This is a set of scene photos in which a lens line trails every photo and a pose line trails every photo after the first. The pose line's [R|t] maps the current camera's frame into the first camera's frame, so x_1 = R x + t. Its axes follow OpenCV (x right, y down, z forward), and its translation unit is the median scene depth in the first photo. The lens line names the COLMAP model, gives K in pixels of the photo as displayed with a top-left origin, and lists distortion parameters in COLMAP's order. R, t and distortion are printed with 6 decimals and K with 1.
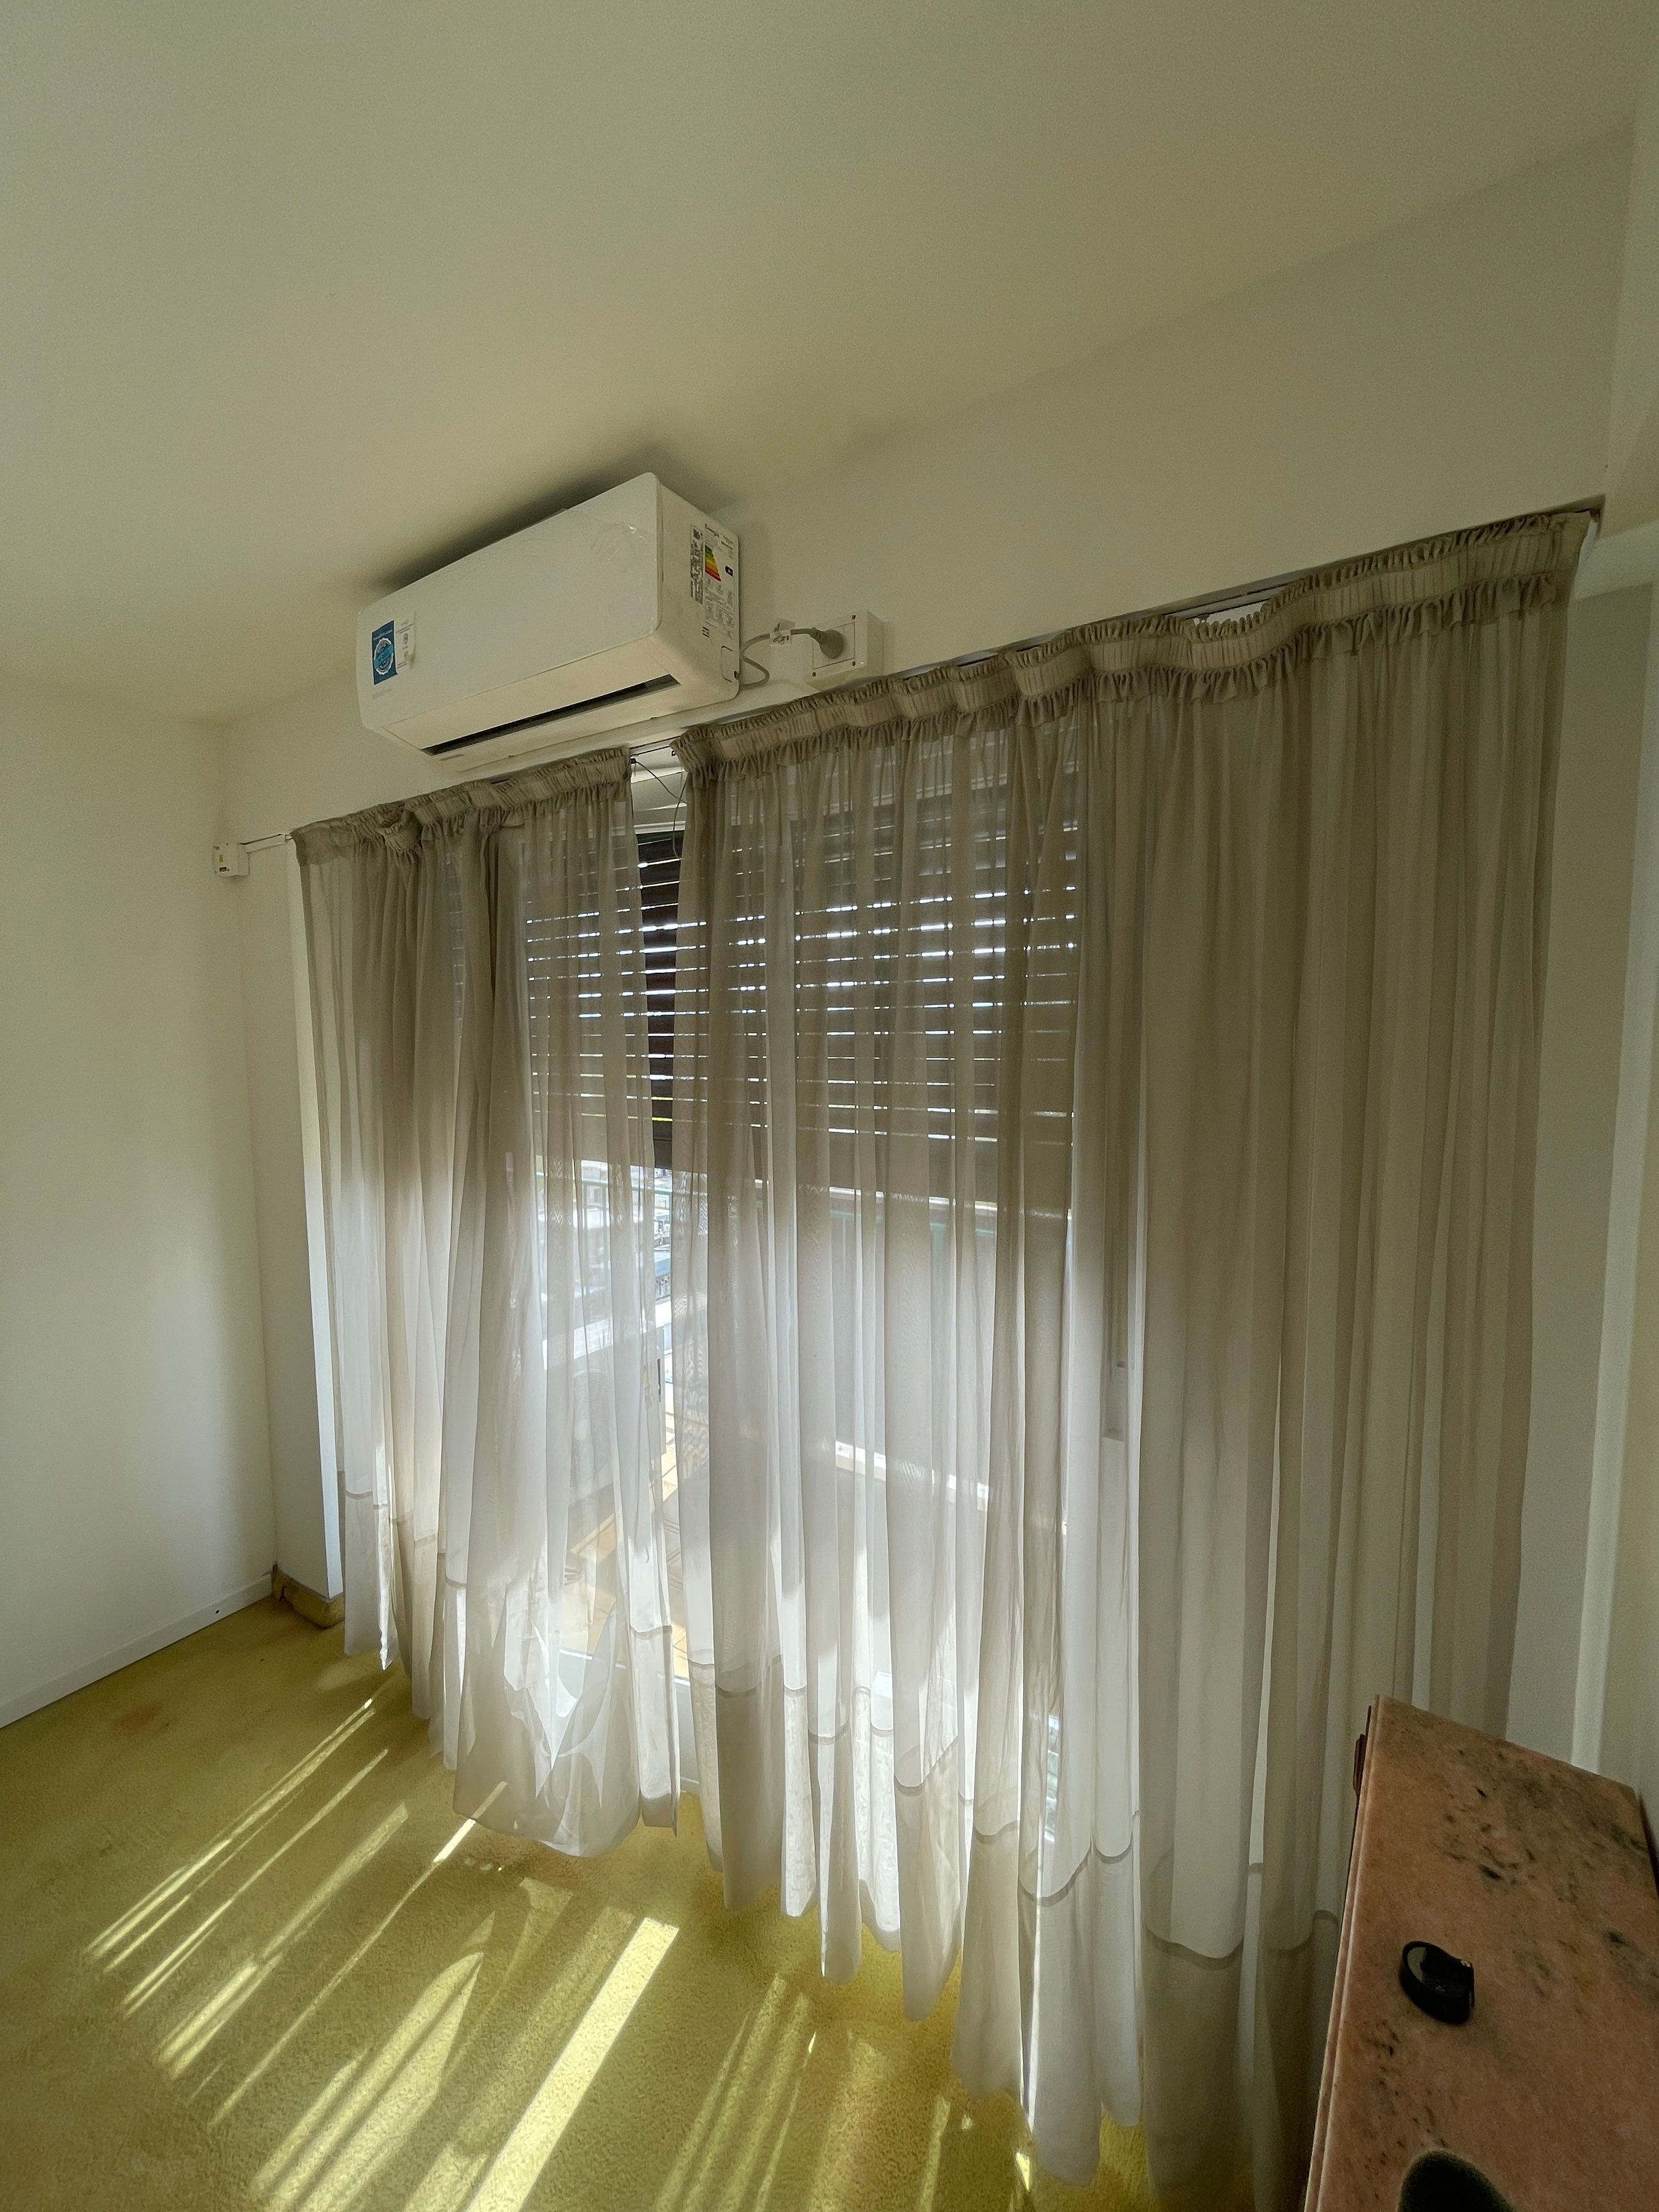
lens RADIAL K [[895.1, 0, 835.6], [0, 895.1, 1105.0], [0, 0, 1]] dist [-0.003012, -0.000108]
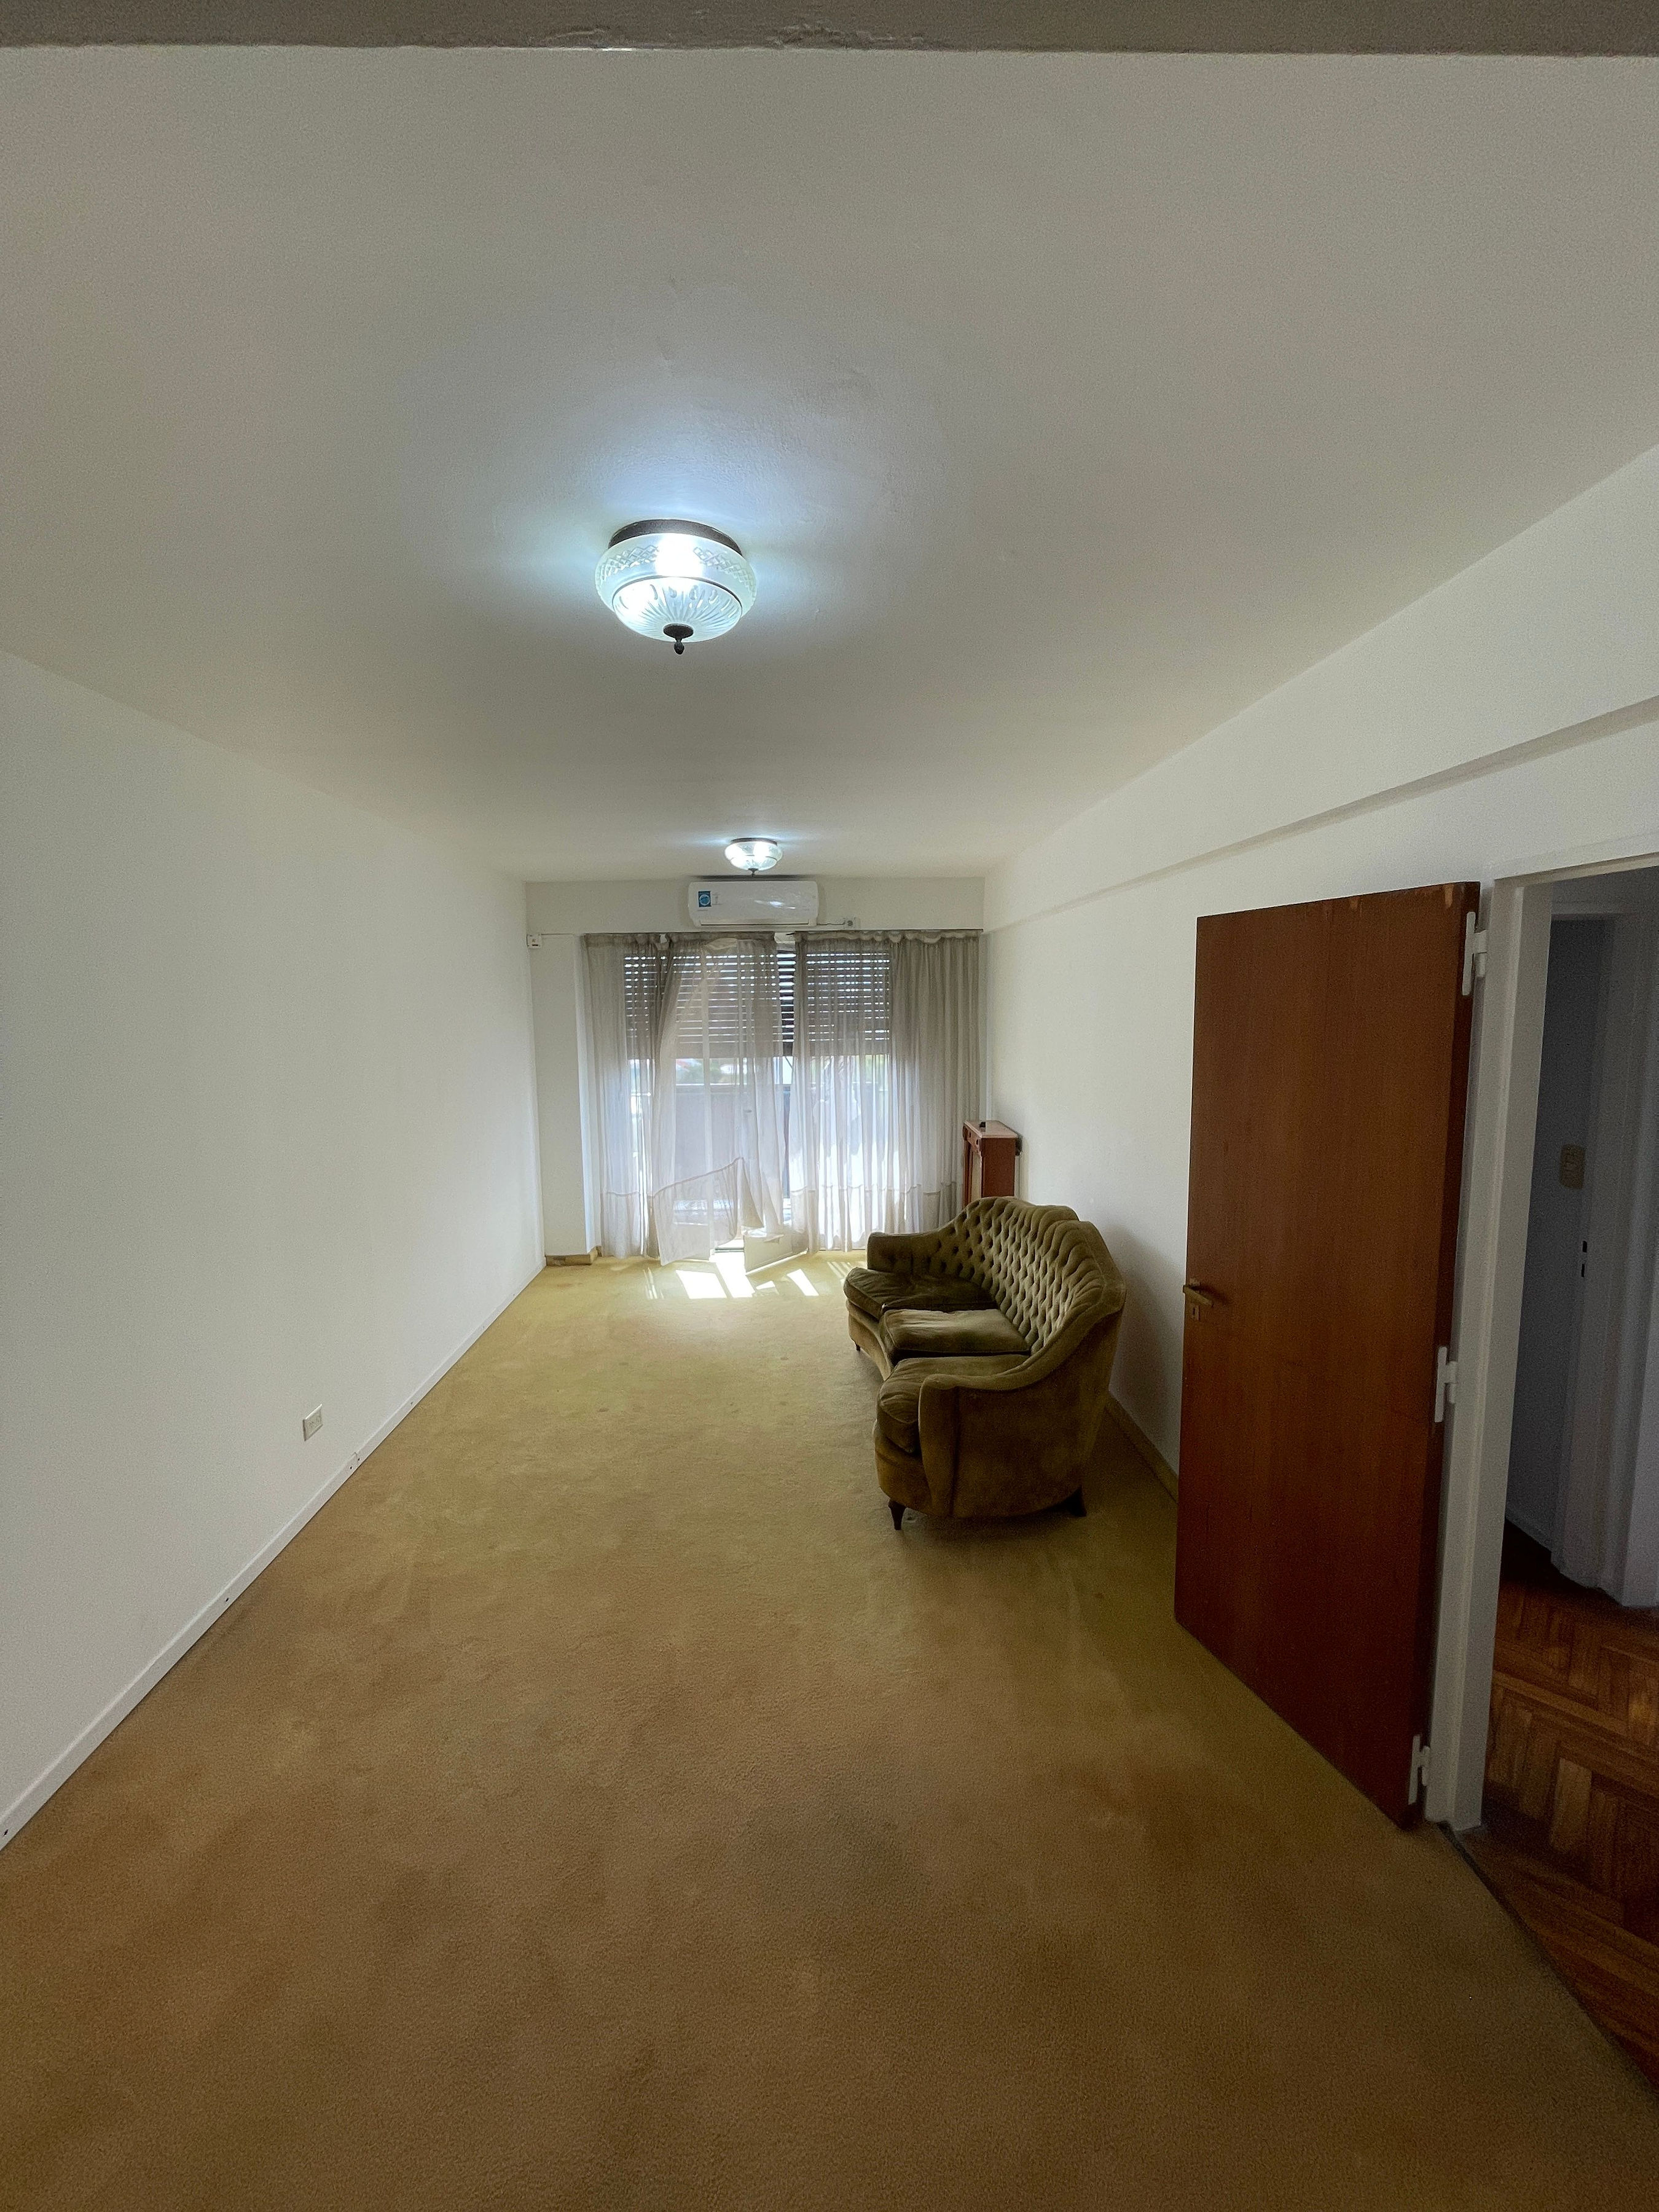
lens RADIAL K [[895.1, 0, 835.6], [0, 895.1, 1105.0], [0, 0, 1]] dist [-0.003012, -0.000108]
pose [[0.819607, -0.069993, 0.568635, -2.565588], [0.055625, 0.997542, 0.042611, 0.179958], [-0.570219, -0.003294, 0.821486, -2.517757]]
